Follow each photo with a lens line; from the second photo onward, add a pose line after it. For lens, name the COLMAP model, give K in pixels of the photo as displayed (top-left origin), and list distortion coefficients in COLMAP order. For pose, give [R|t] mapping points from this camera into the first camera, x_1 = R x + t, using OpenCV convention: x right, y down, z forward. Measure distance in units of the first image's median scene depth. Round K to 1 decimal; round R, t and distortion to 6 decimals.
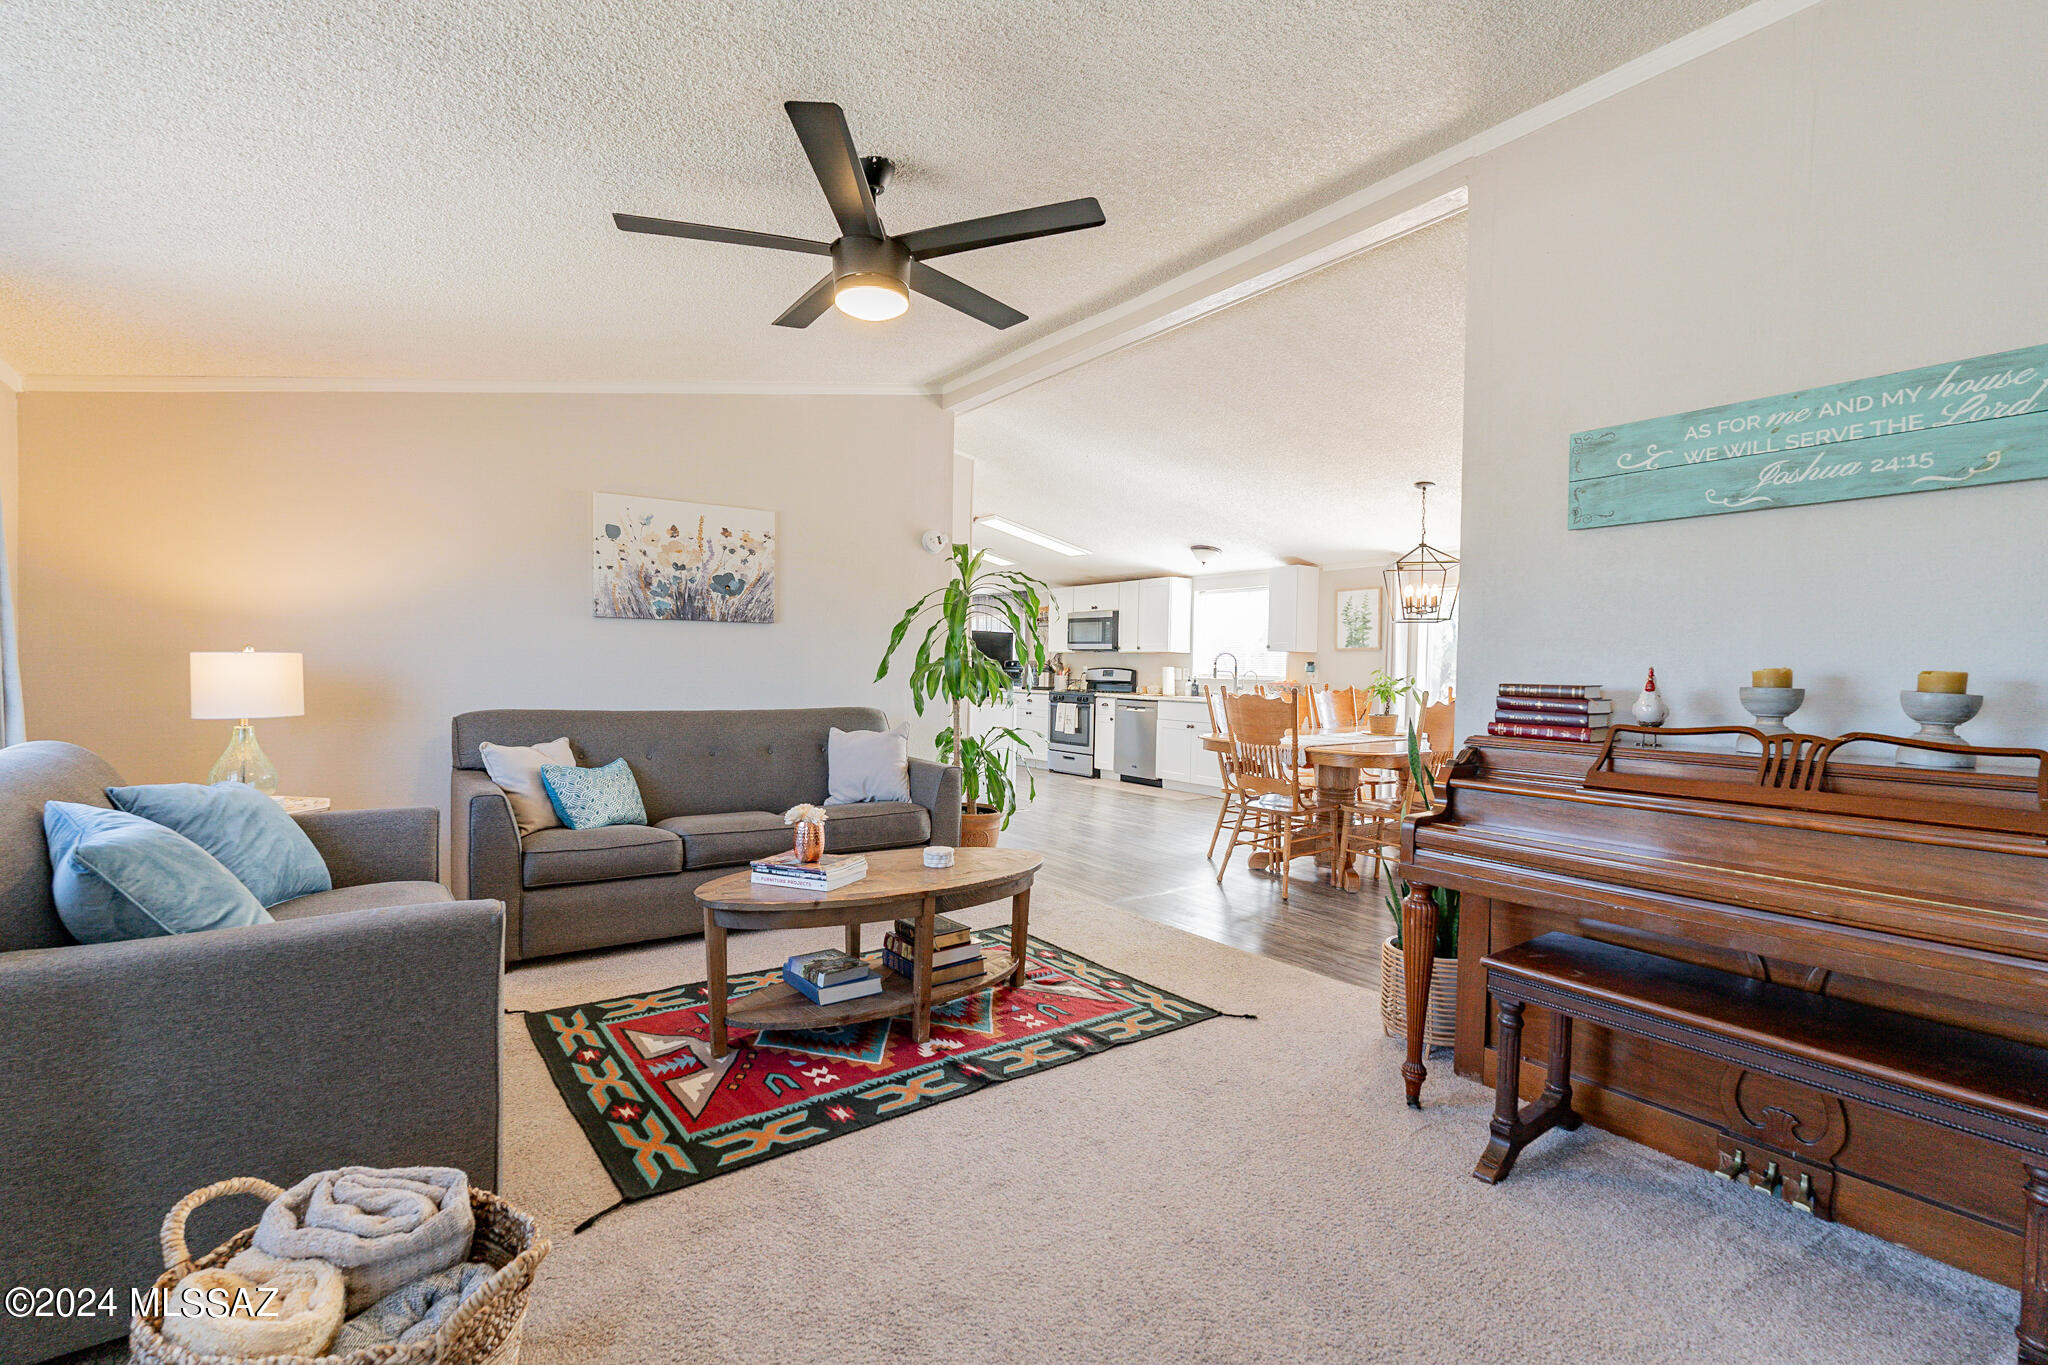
lens RADIAL K [[894.0, 0, 1011.2], [0, 894.0, 690.8], [0, 0, 1]] dist [-0.001730, 0.000644]
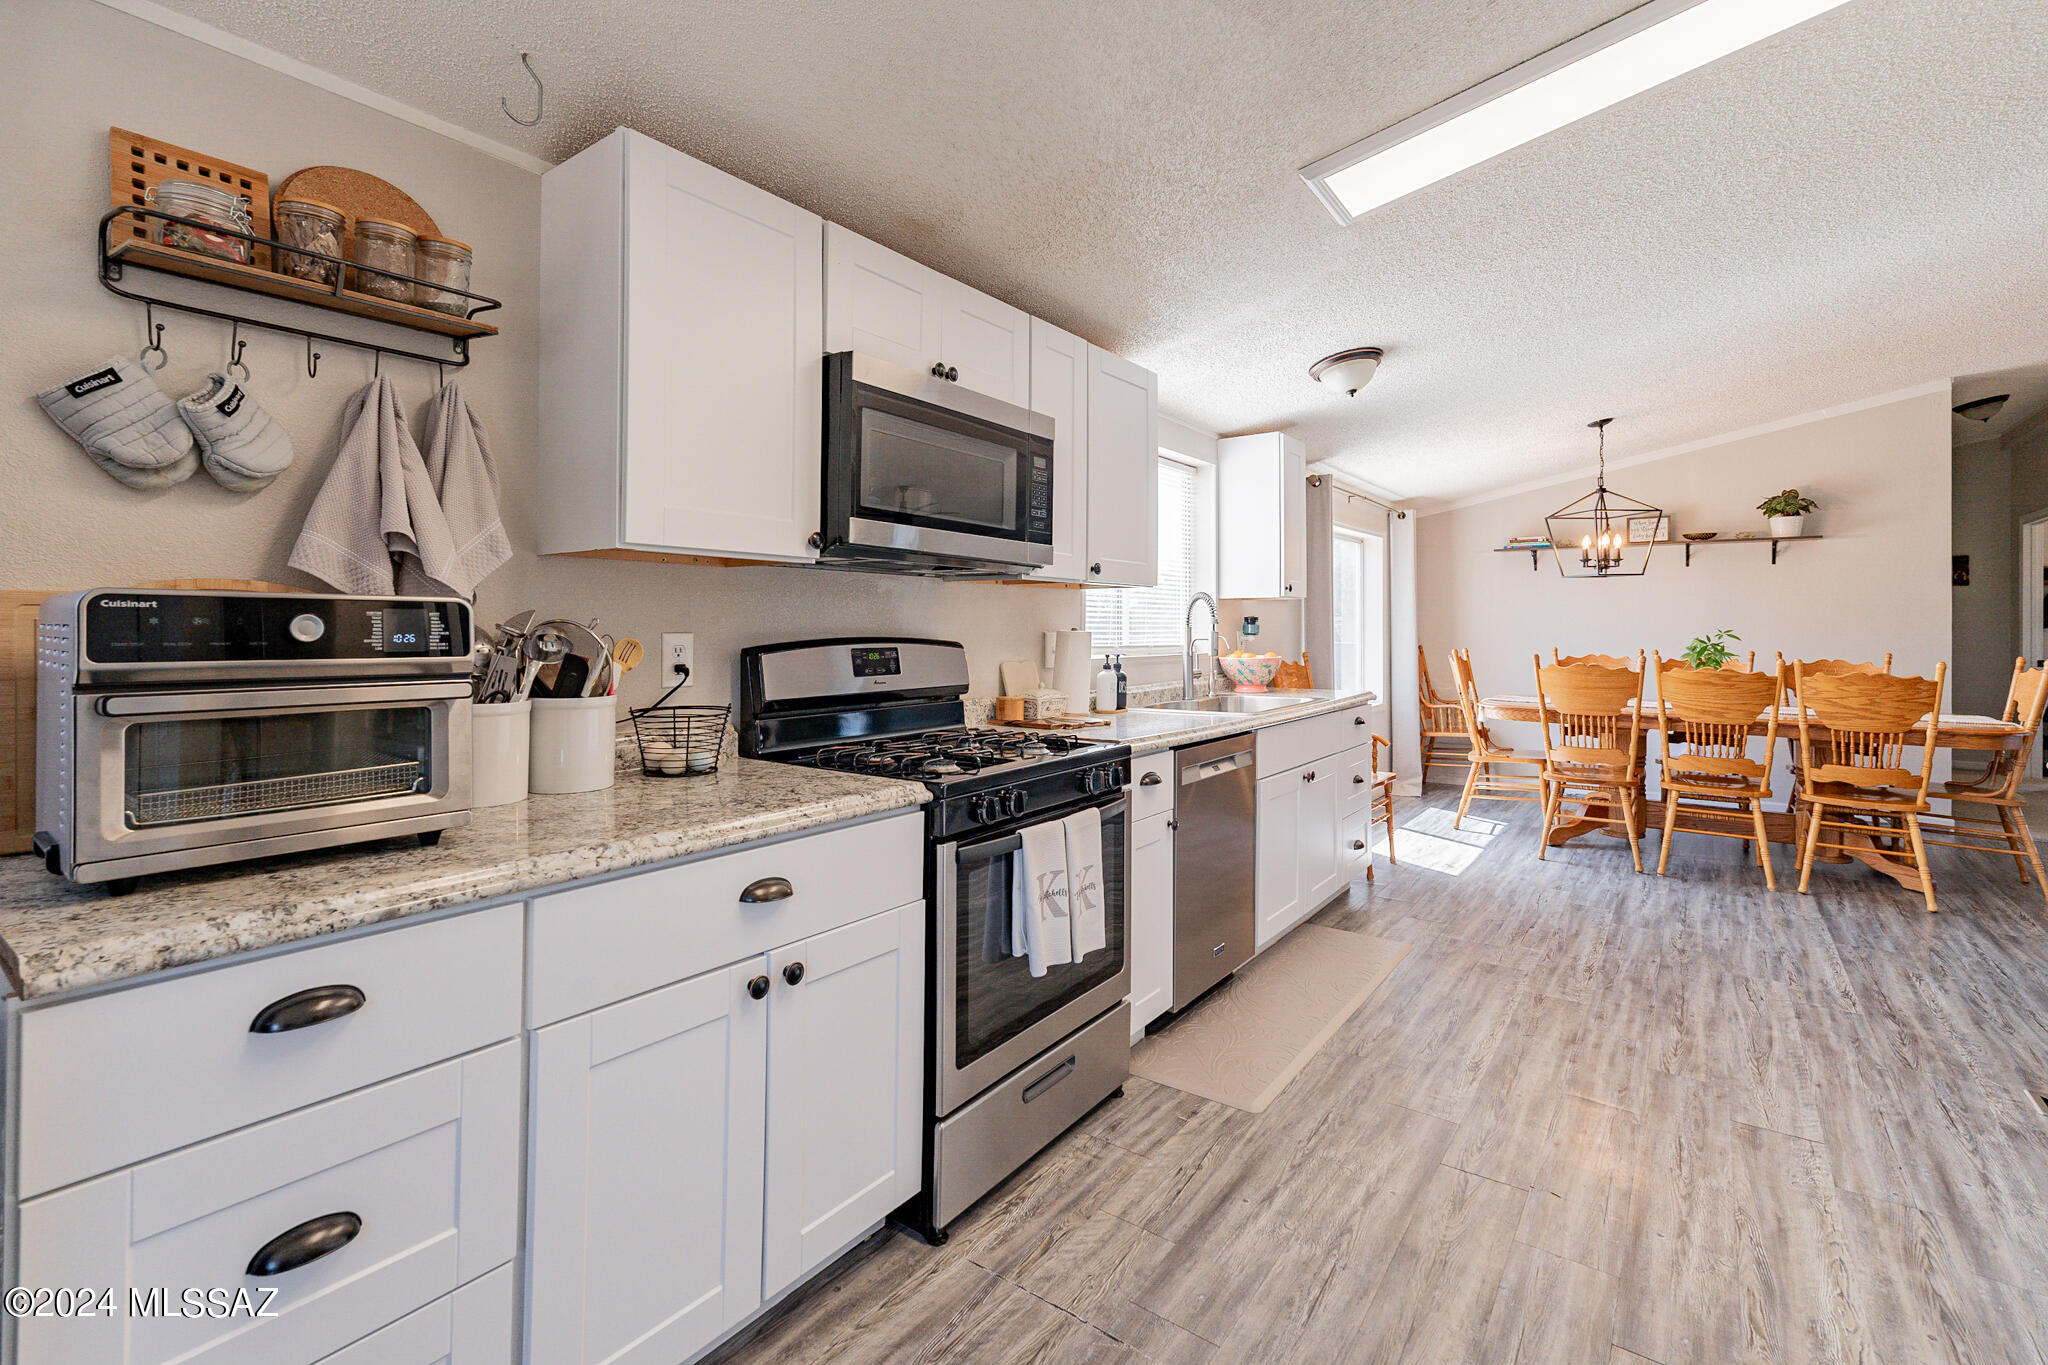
lens RADIAL K [[916.8, 0, 1013.8], [0, 916.8, 623.4], [0, 0, 1]] dist [-0.002480, 0.000774]
pose [[-0.300602, -0.016717, 0.953603, -0.145266], [0.012137, 0.999698, 0.021351, -0.037850], [-0.953672, 0.017992, -0.300308, 1.147448]]
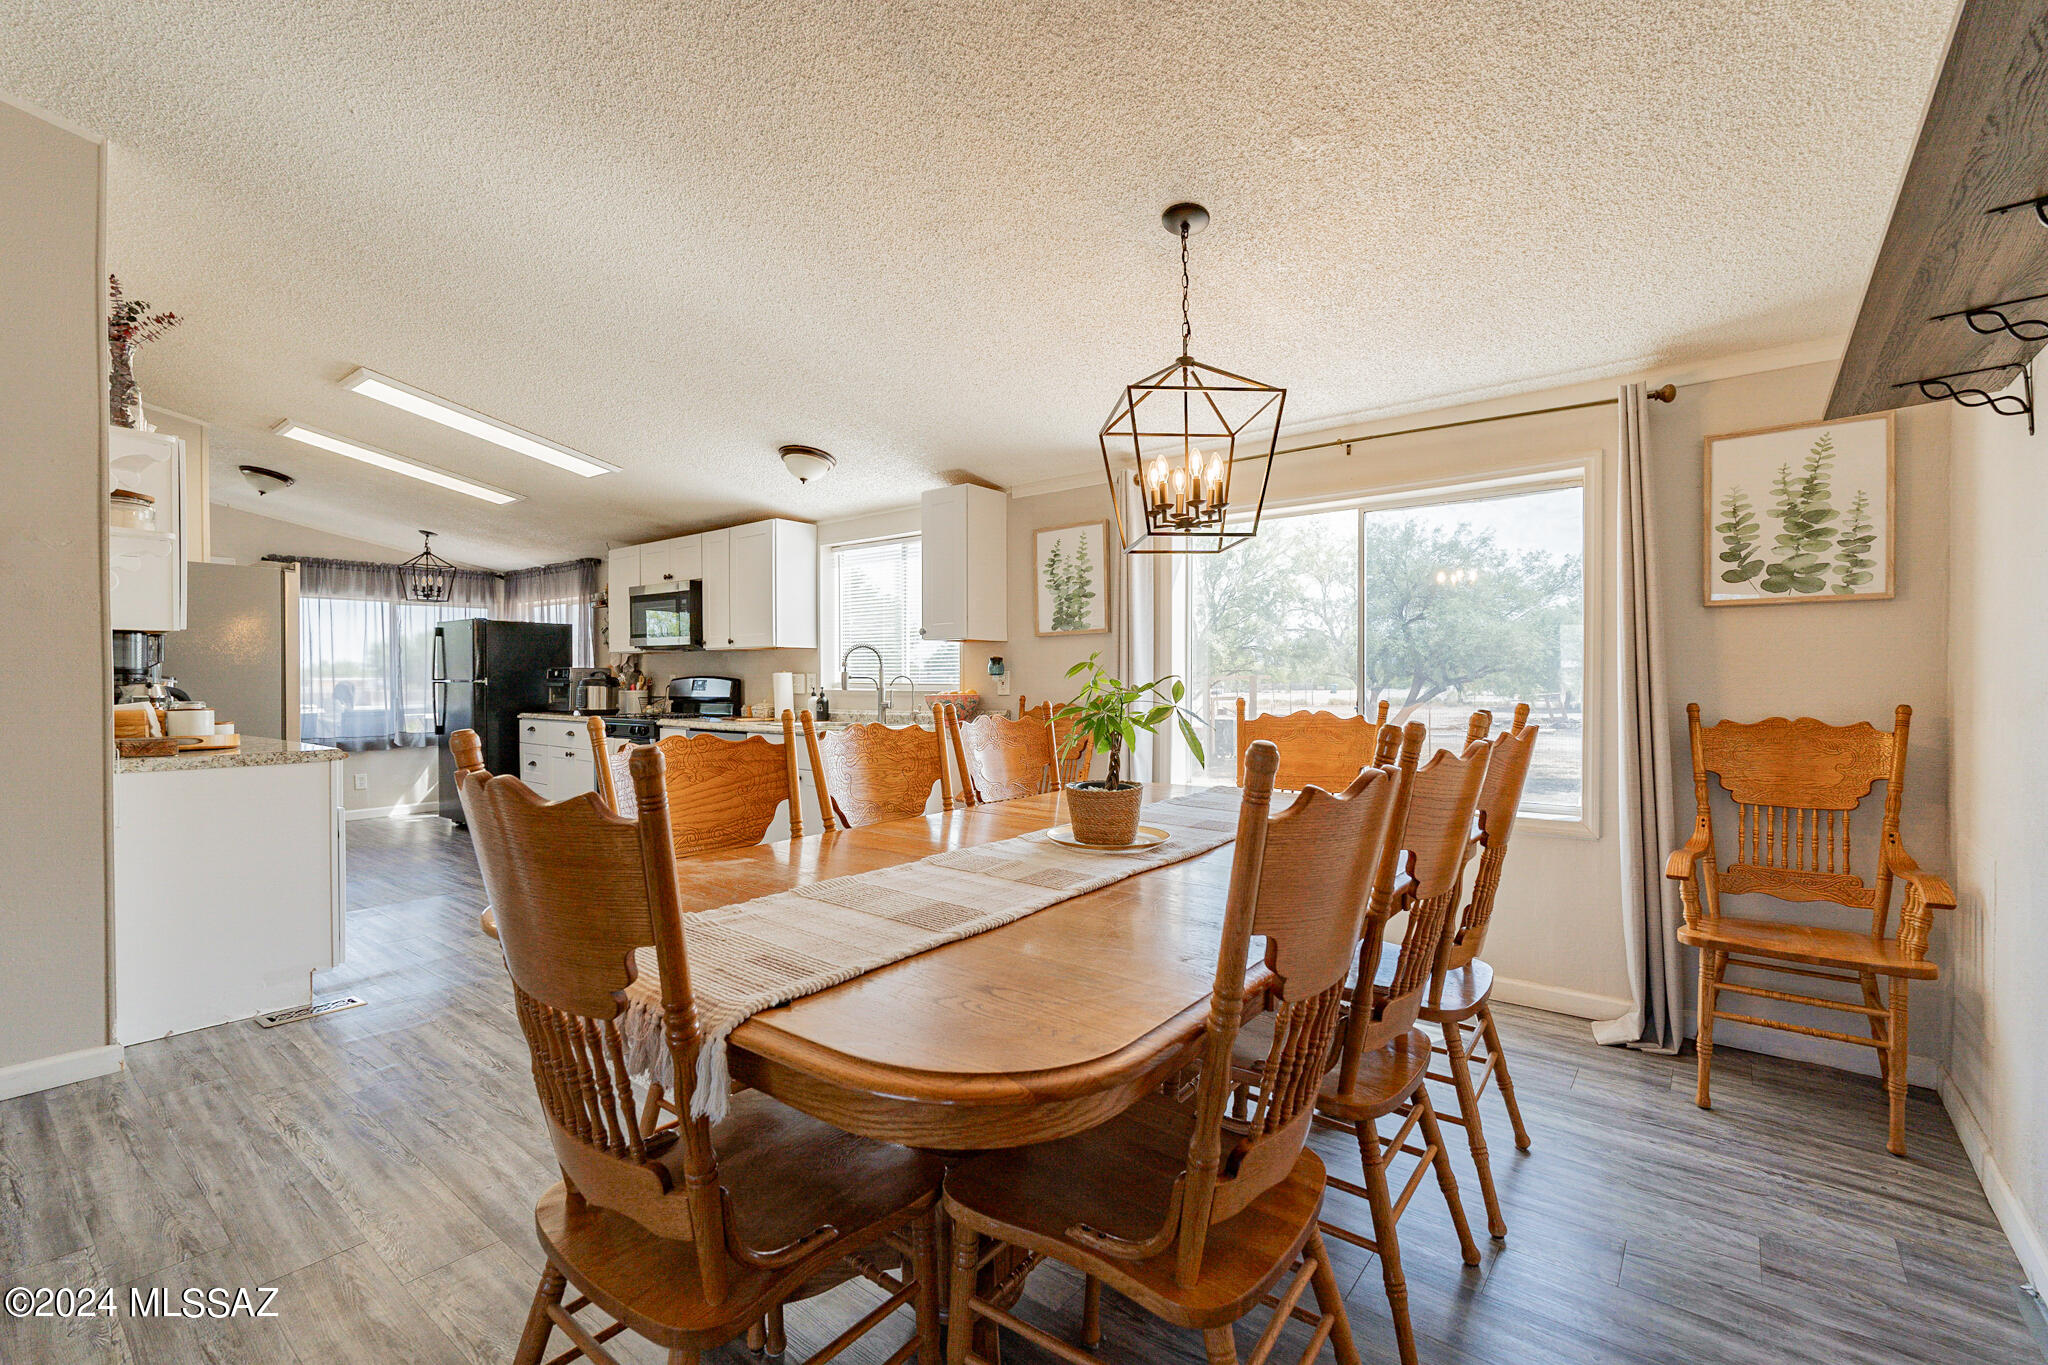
lens RADIAL K [[894.0, 0, 1011.2], [0, 894.0, 690.8], [0, 0, 1]] dist [-0.001730, 0.000644]
pose [[0.965186, -0.022671, 0.260580, 0.170954], [0.025910, 0.999624, -0.009001, -0.005463], [-0.260278, 0.015440, 0.965410, 0.393383]]
